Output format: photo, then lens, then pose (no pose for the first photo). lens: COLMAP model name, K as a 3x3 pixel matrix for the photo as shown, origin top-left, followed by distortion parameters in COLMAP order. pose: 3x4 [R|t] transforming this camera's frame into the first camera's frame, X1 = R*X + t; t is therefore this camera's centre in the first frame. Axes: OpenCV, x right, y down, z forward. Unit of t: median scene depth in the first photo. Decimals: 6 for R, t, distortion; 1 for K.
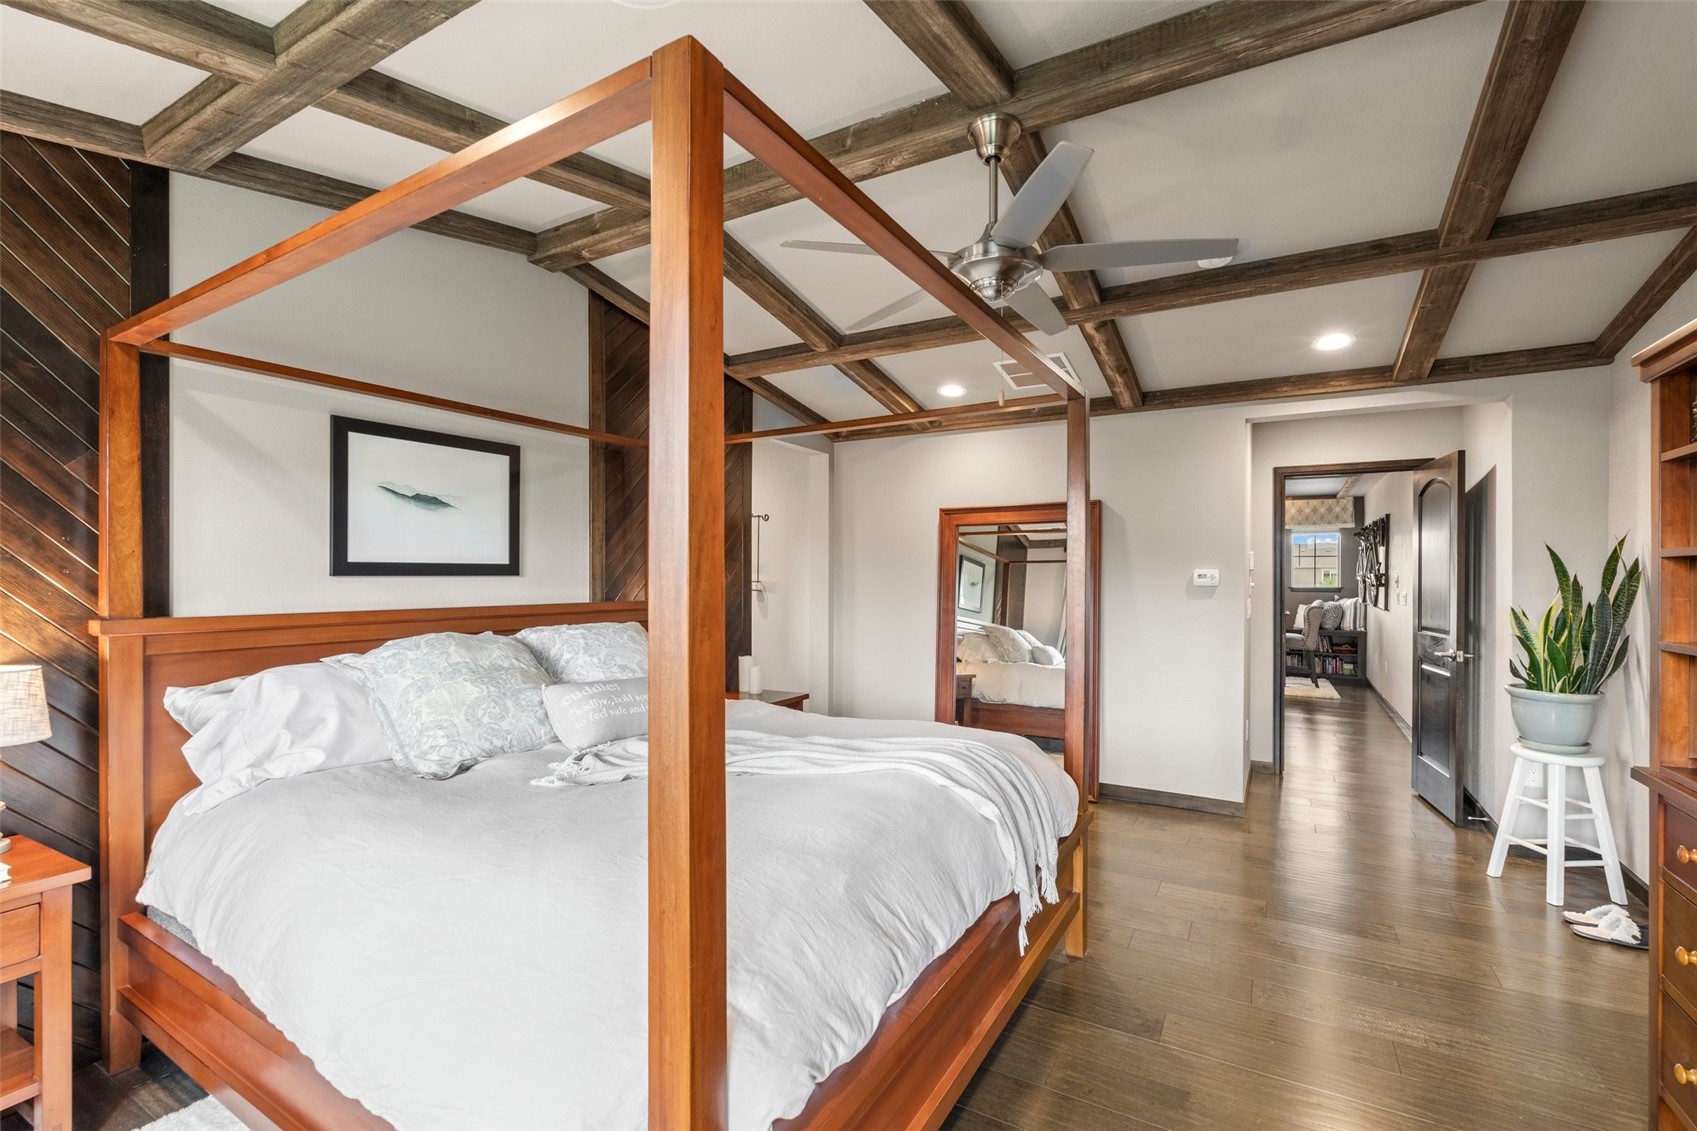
lens RADIAL K [[746.0, 0, 845.7], [0, 746.0, 571.2], [0, 0, 1]] dist [-0.001238, -0.000592]
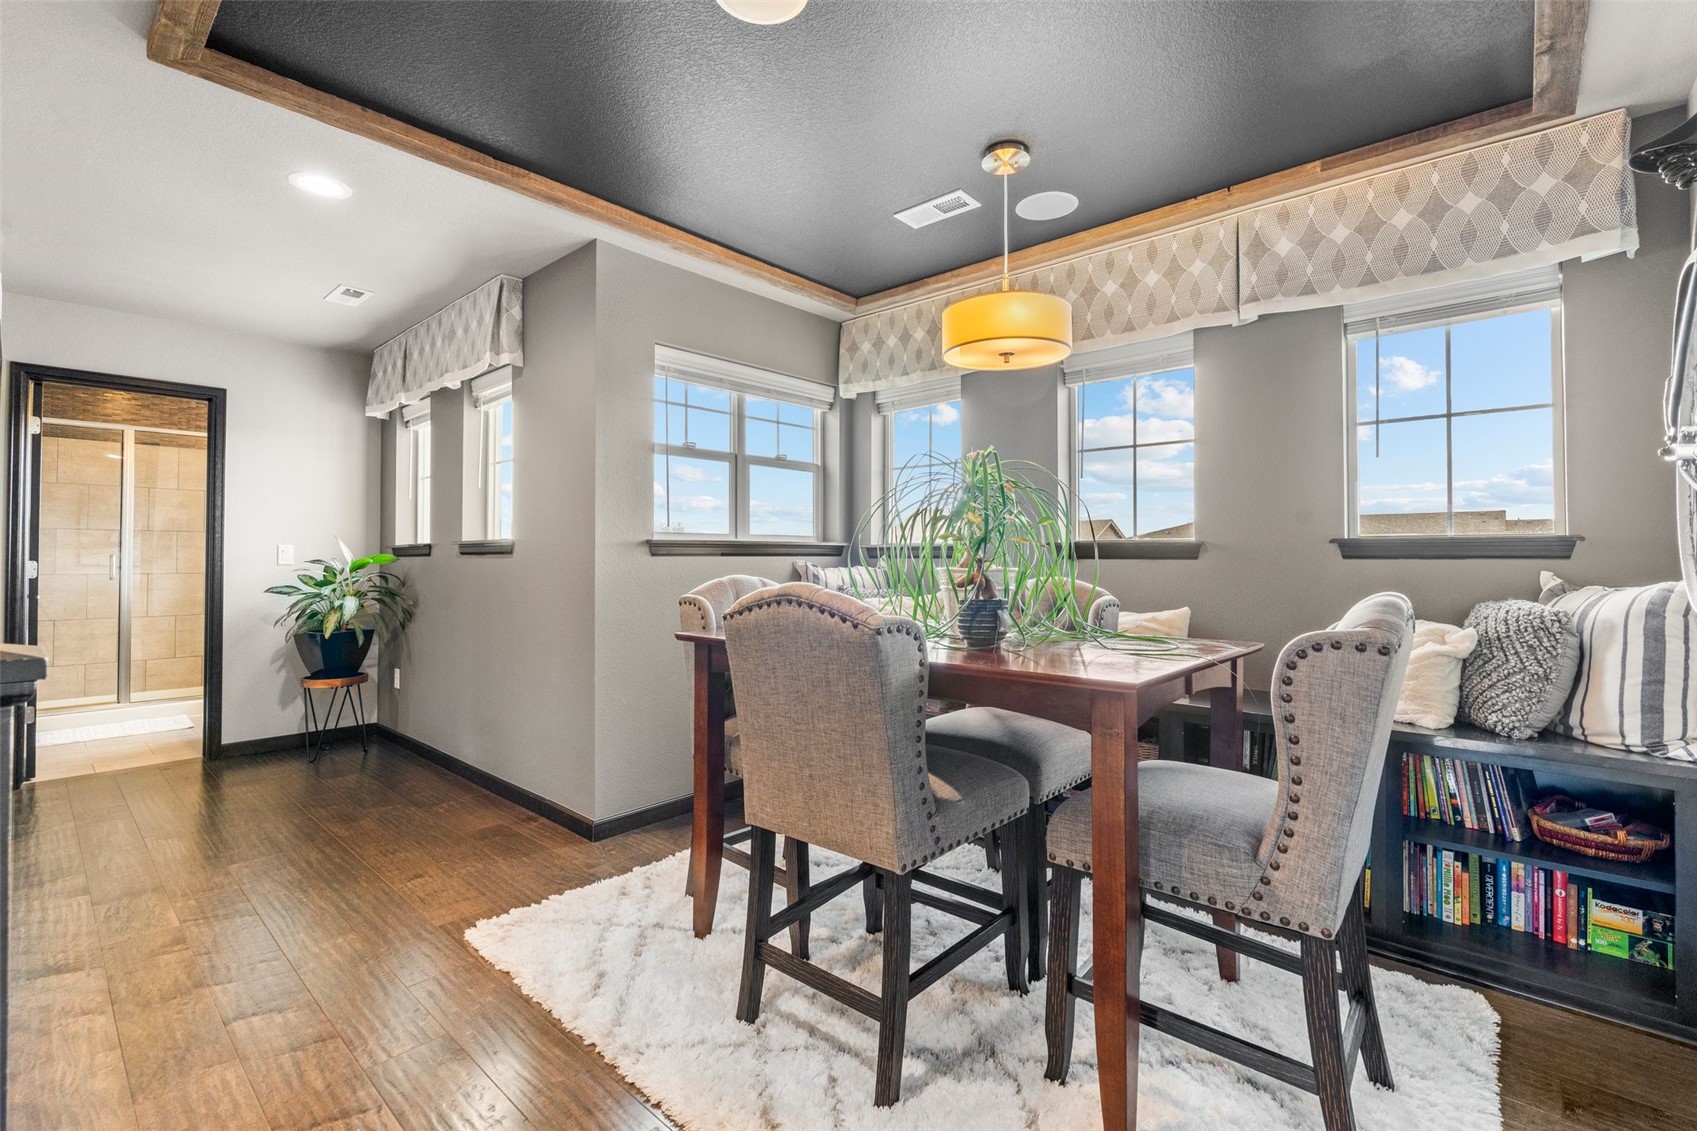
lens RADIAL K [[746.0, 0, 852.0], [0, 746.0, 567.4], [0, 0, 1]] dist [-0.001238, -0.000592]
pose [[0.982419, -0.011828, -0.186317, 0.500052], [0.010282, 0.999904, -0.009261, 0.031306], [0.186408, 0.007182, 0.982446, 0.748925]]
